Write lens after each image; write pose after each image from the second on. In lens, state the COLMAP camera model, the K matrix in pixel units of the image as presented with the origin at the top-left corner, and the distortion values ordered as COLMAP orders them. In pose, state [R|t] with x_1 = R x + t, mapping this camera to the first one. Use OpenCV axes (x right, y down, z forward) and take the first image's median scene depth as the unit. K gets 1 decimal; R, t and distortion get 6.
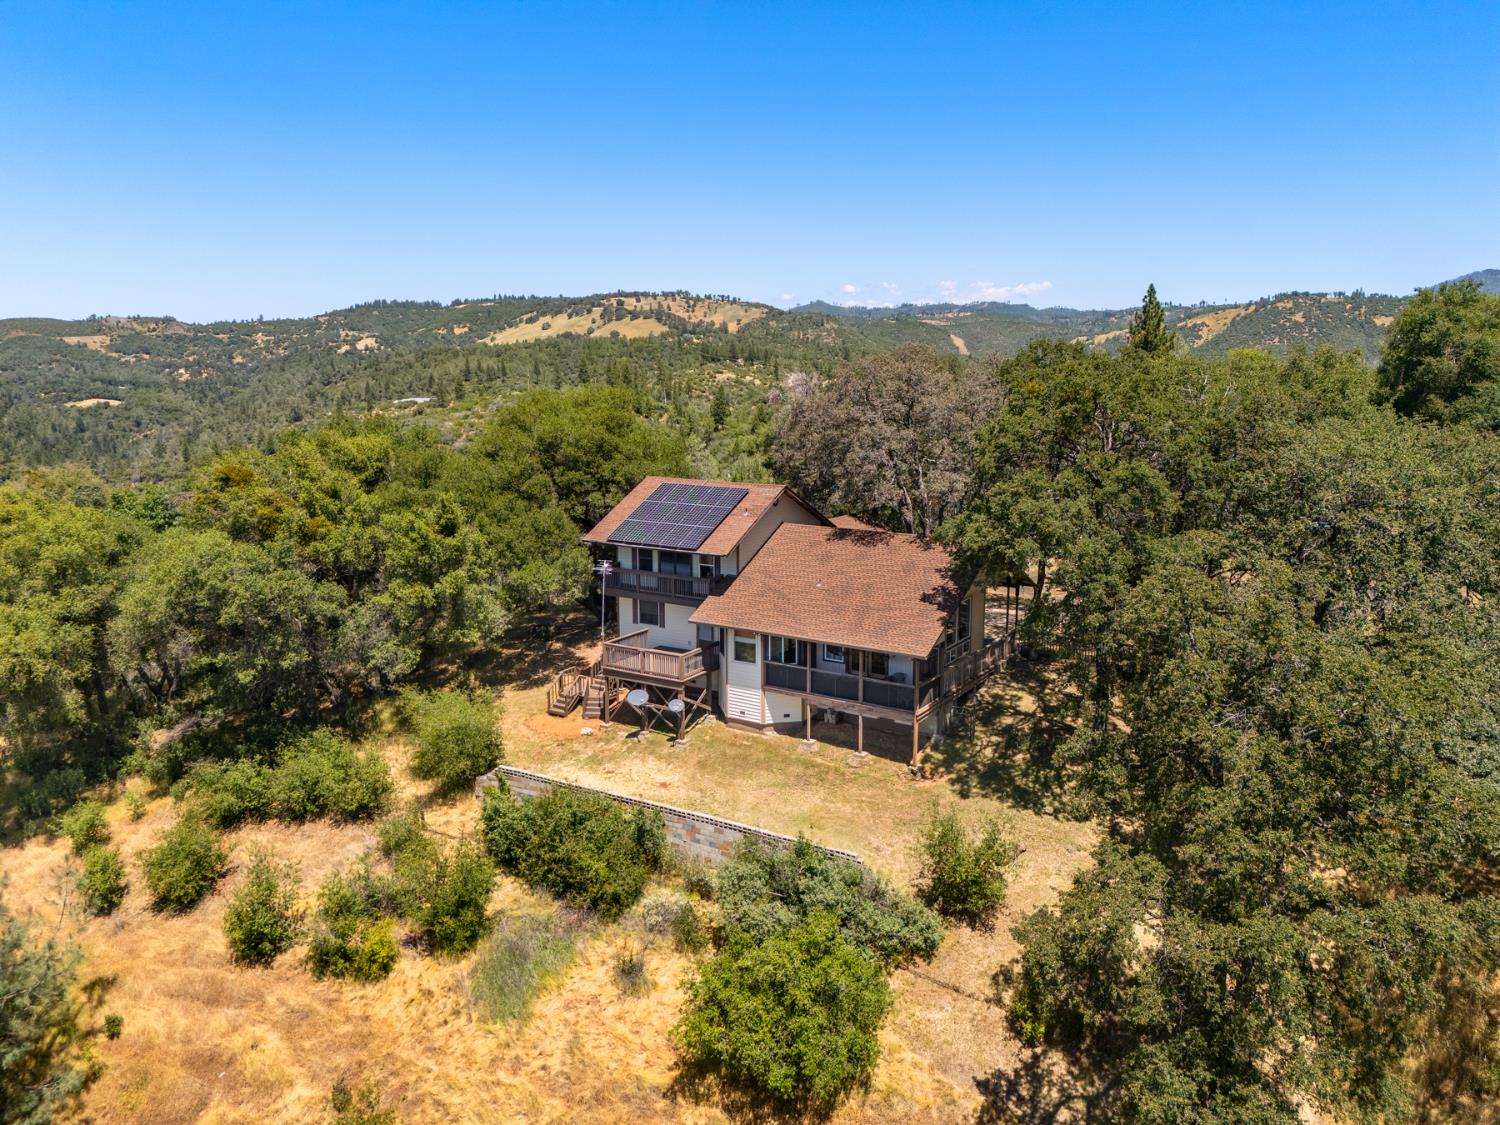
lens RADIAL K [[1082.7, 0, 750.0], [0, 1082.7, 562.5], [0, 0, 1]] dist [0.098046, -0.000421]
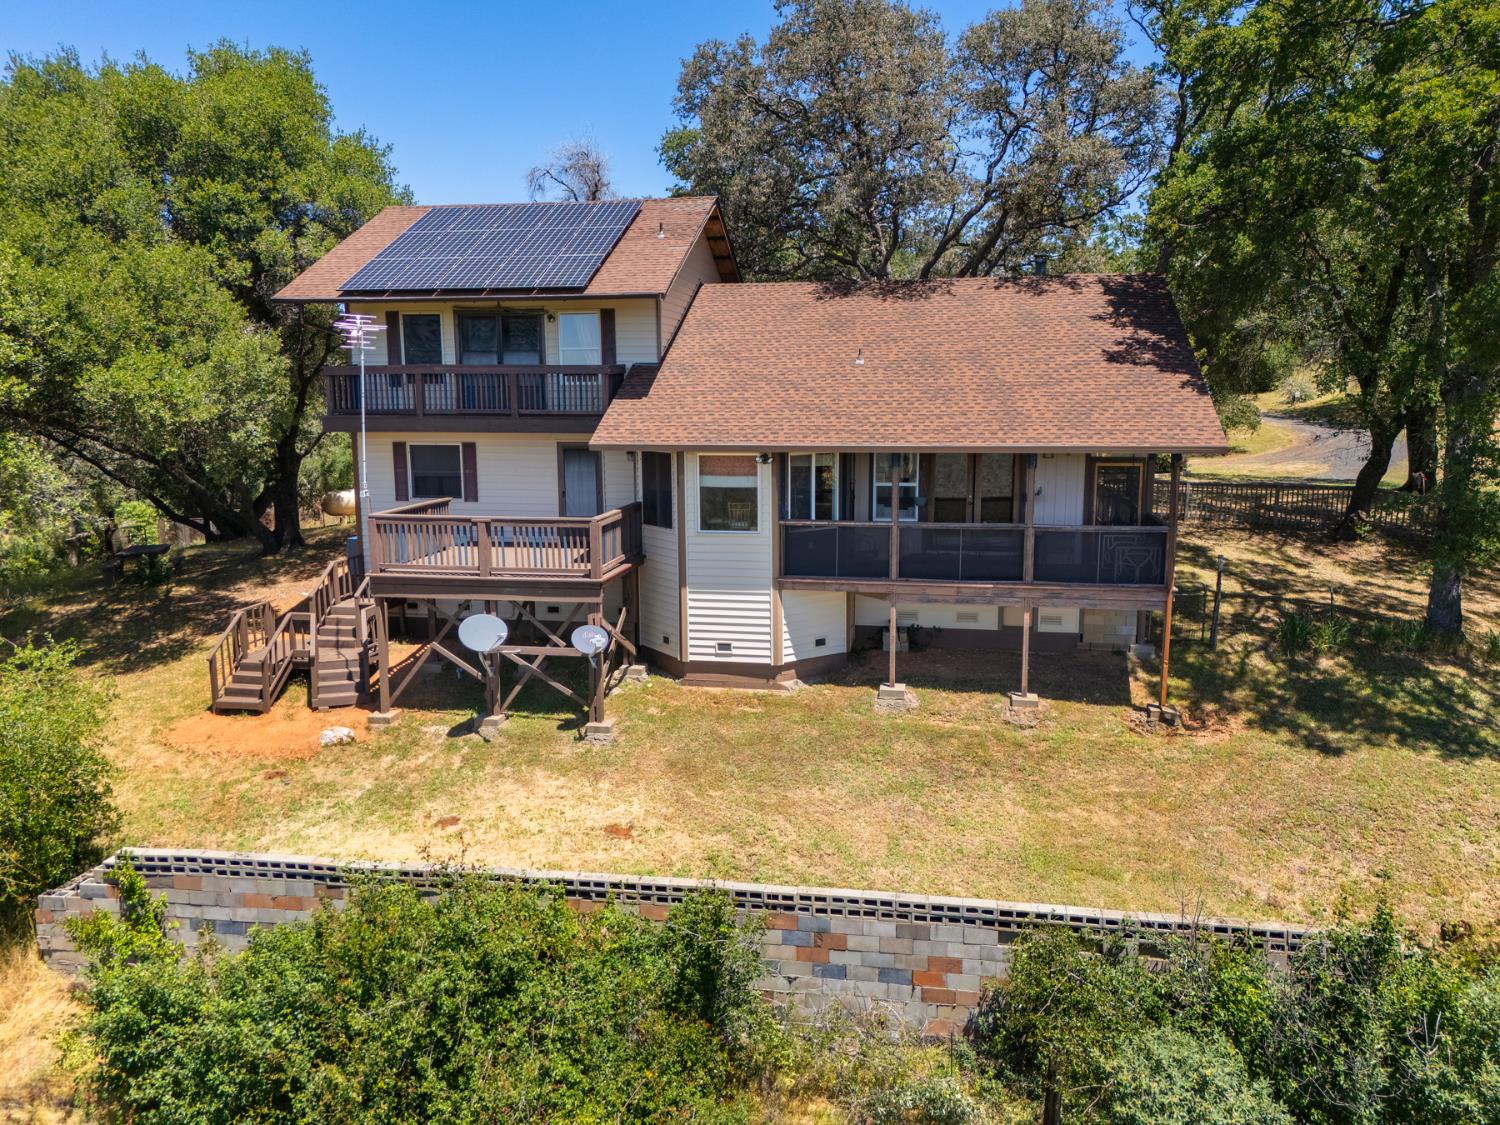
lens RADIAL K [[1101.0, 0, 750.0], [0, 1101.0, 562.5], [0, 0, 1]] dist [0.055155, -0.040097]
pose [[0.926161, -0.061829, 0.372027, -0.162328], [0.069557, 0.997551, -0.007376, 0.107526], [-0.370659, 0.032709, 0.928193, 0.572328]]
